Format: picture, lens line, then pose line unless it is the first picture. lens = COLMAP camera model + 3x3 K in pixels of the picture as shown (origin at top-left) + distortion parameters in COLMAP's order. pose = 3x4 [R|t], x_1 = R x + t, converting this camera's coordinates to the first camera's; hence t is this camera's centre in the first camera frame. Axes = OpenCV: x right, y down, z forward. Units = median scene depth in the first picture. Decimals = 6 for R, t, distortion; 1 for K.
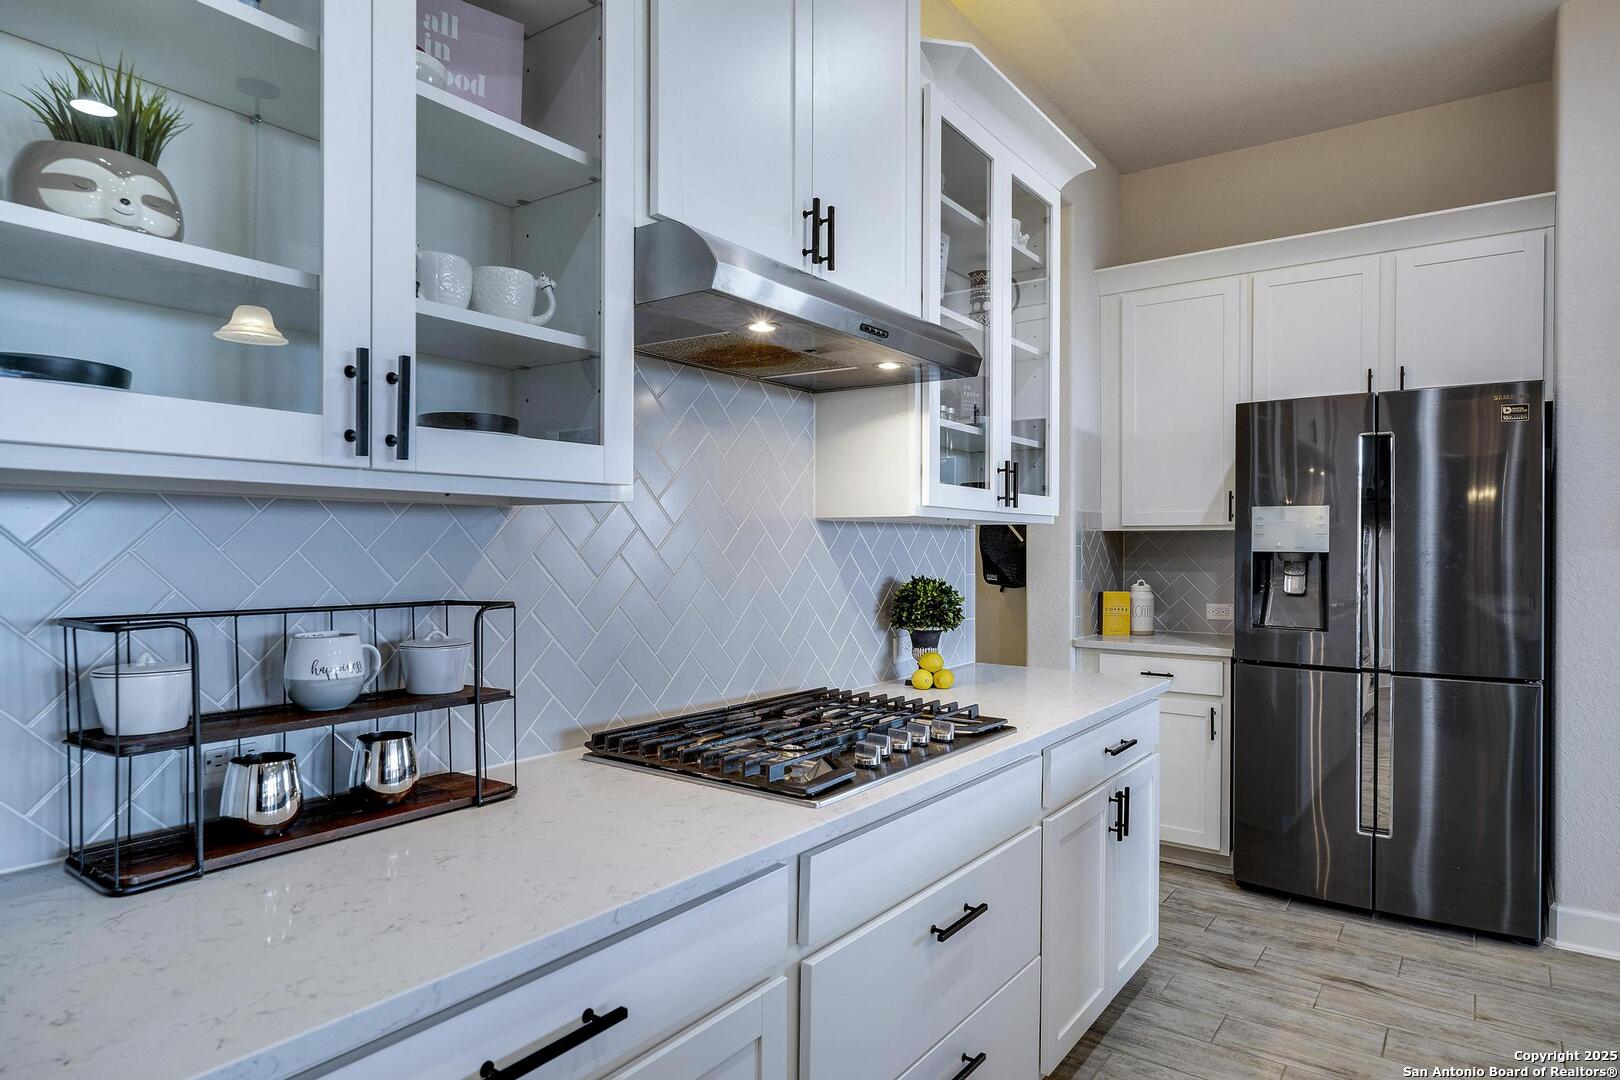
lens RADIAL K [[945.7, 0, 813.0], [0, 945.7, 550.5], [0, 0, 1]] dist [-0.004716, 0.001842]
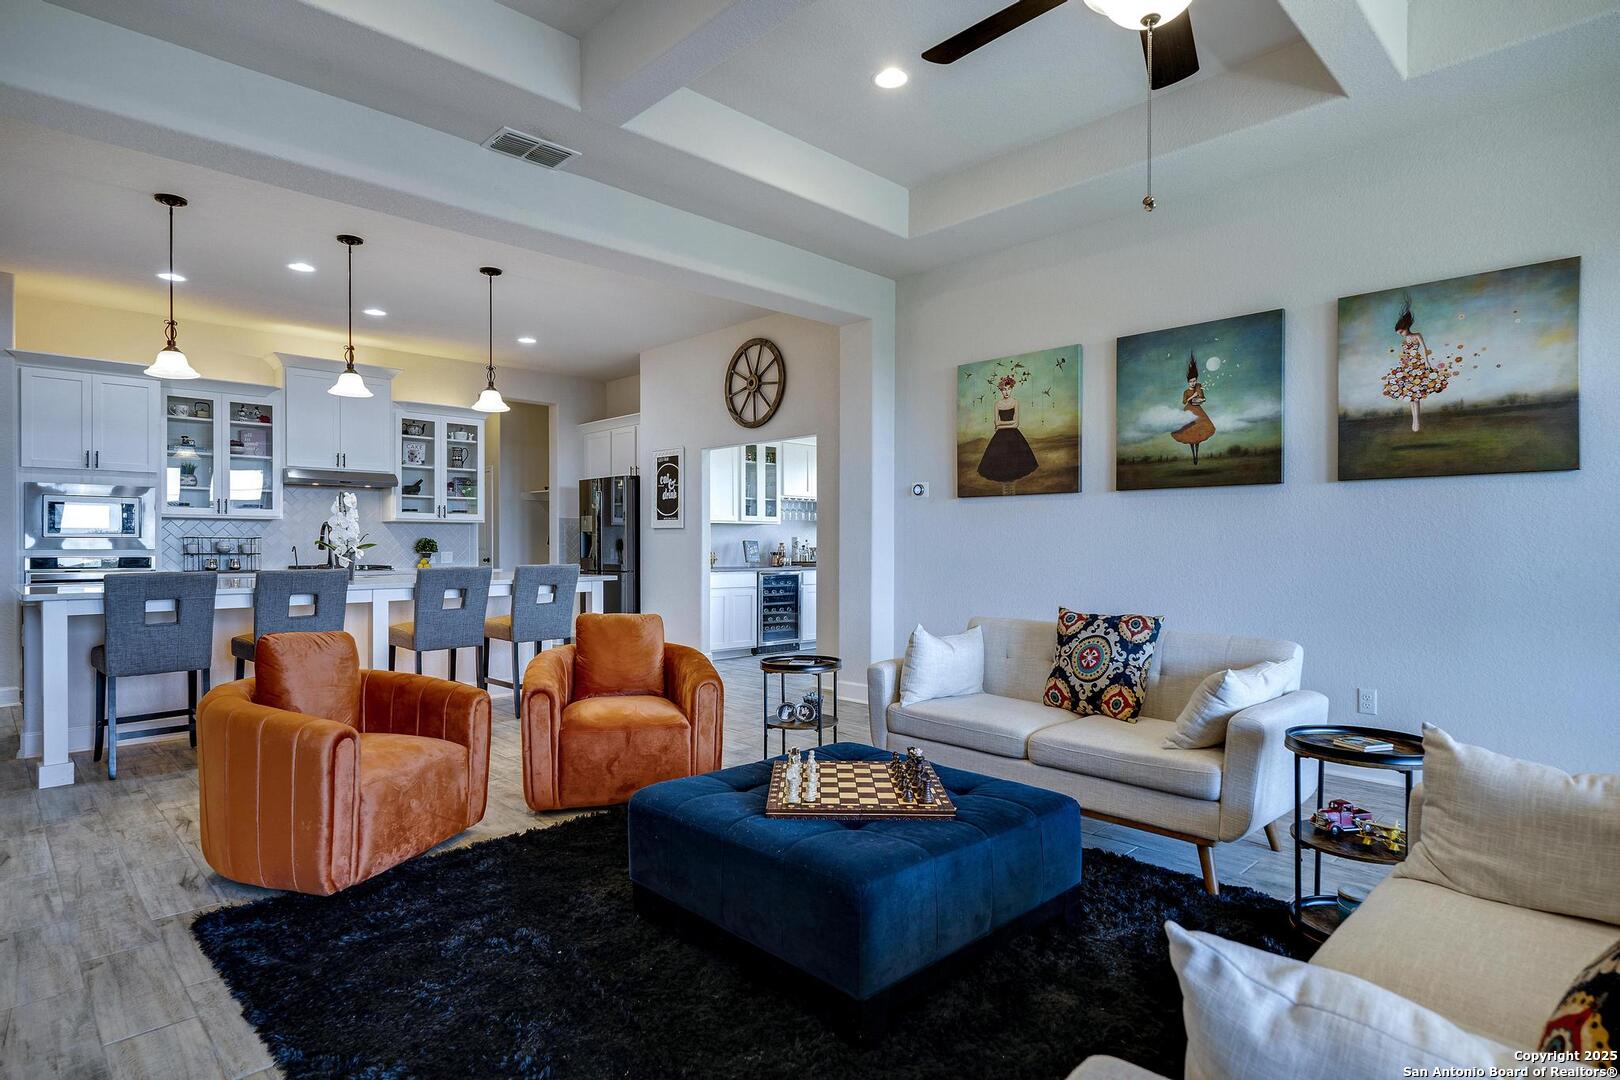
lens RADIAL K [[857.8, 0, 802.7], [0, 857.8, 546.9], [0, 0, 1]] dist [-0.005295, 0.001342]
pose [[0.984936, -0.005046, -0.172844, 2.095746], [0.004220, 0.999978, -0.005147, 0.085339], [0.172866, 0.004340, 0.984936, -1.936004]]
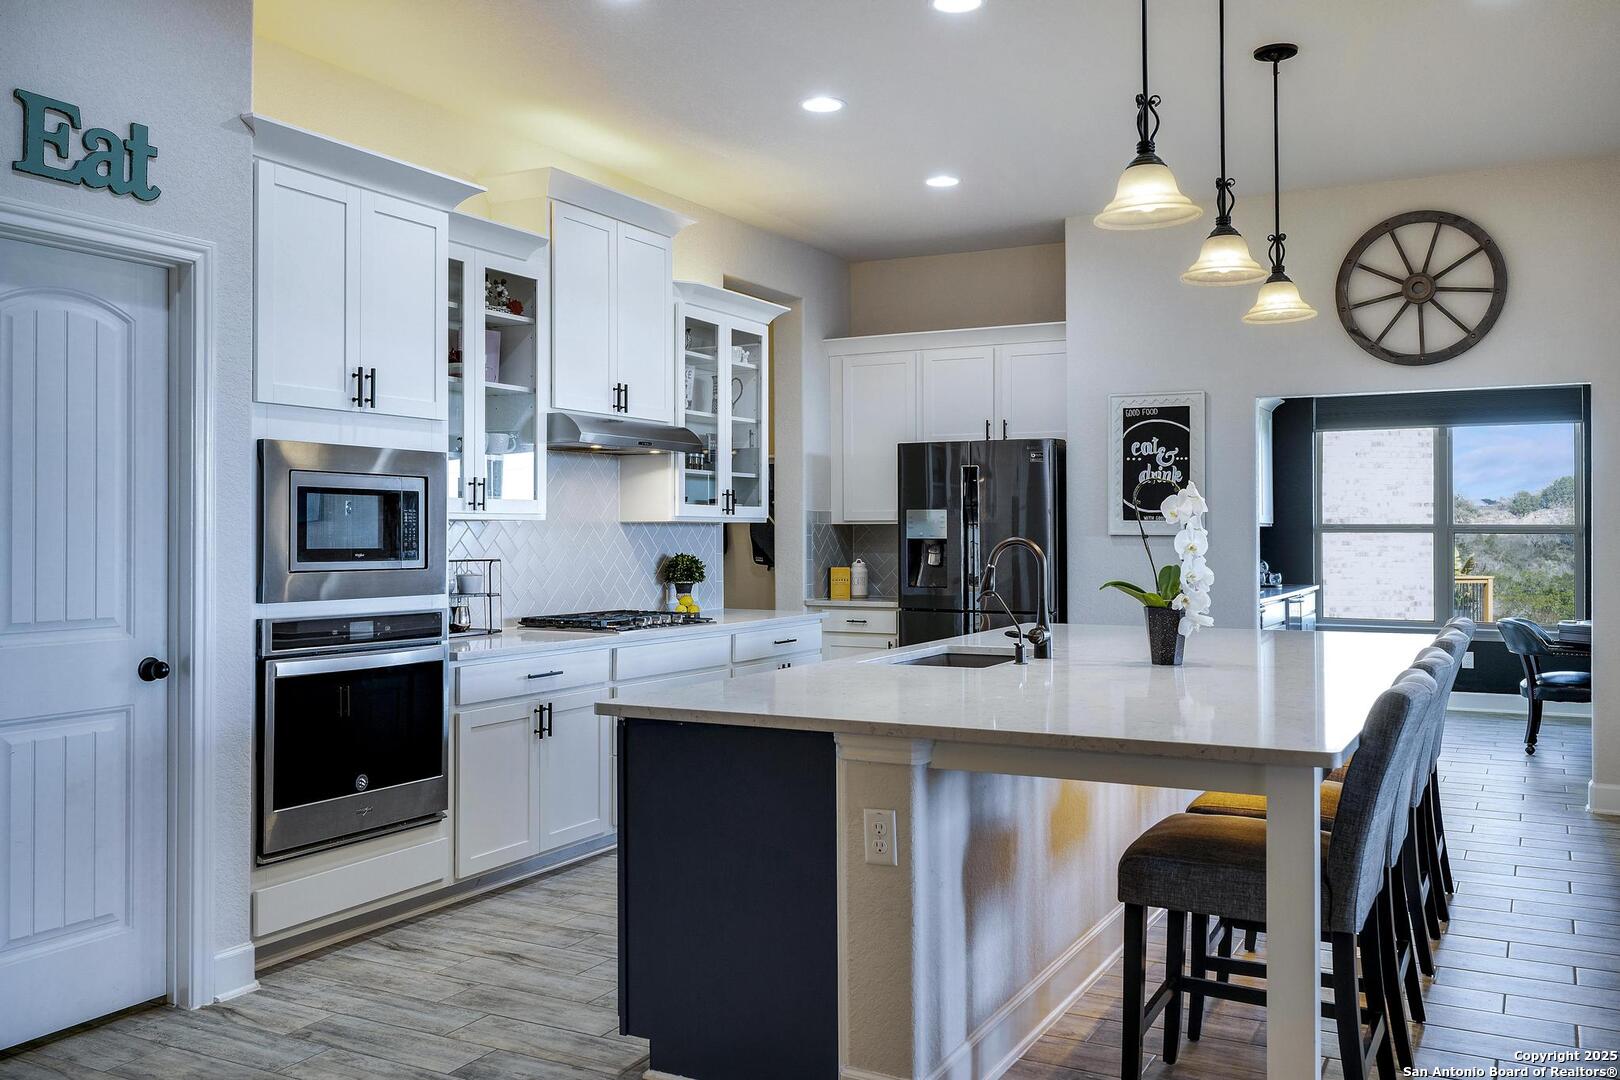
lens RADIAL K [[1367.5, 0, 808.5], [0, 1367.5, 515.2], [0, 0, 1]] dist [-0.004538, 0.011436]
pose [[0.991694, -0.004147, 0.128554, 0.022002], [0.006612, 0.999802, -0.018752, 0.005659], [-0.128451, 0.019446, 0.991525, -1.608105]]
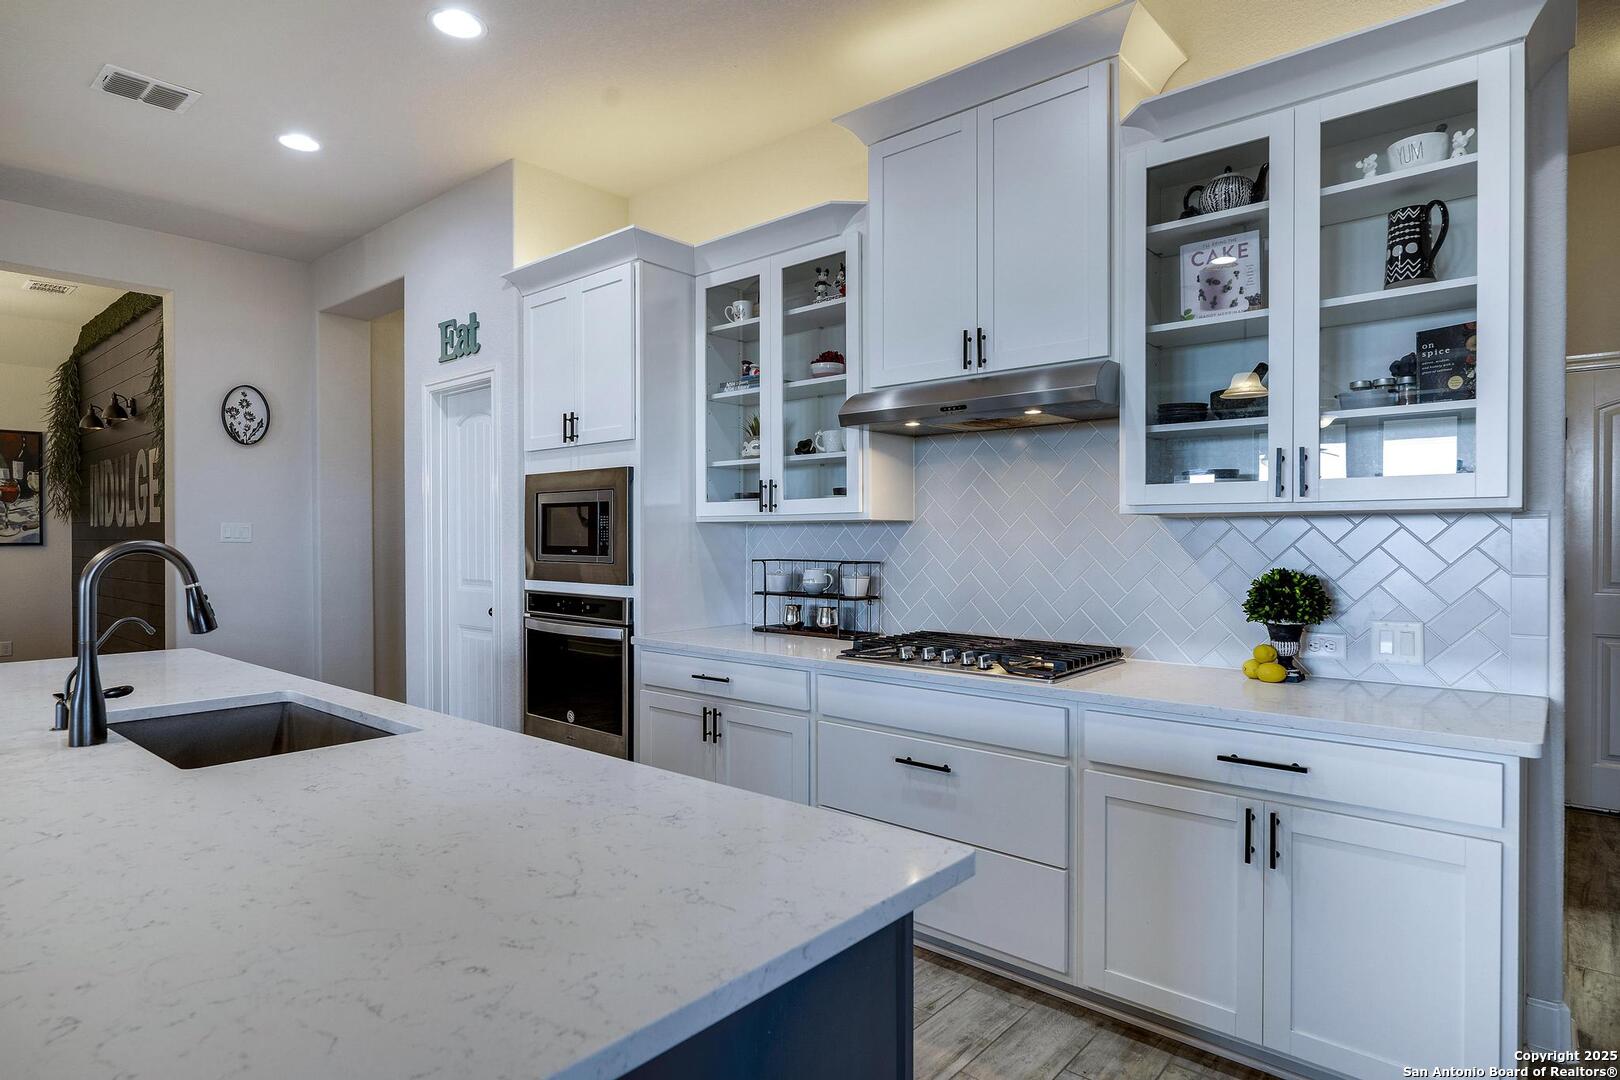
lens RADIAL K [[857.8, 0, 796.0], [0, 857.8, 544.7], [0, 0, 1]] dist [-0.005295, 0.001342]
pose [[-0.080286, 0.004307, -0.996763, 1.079075], [-0.005112, 0.999976, 0.004733, 0.000272], [0.996759, 0.005476, -0.080262, 0.579752]]
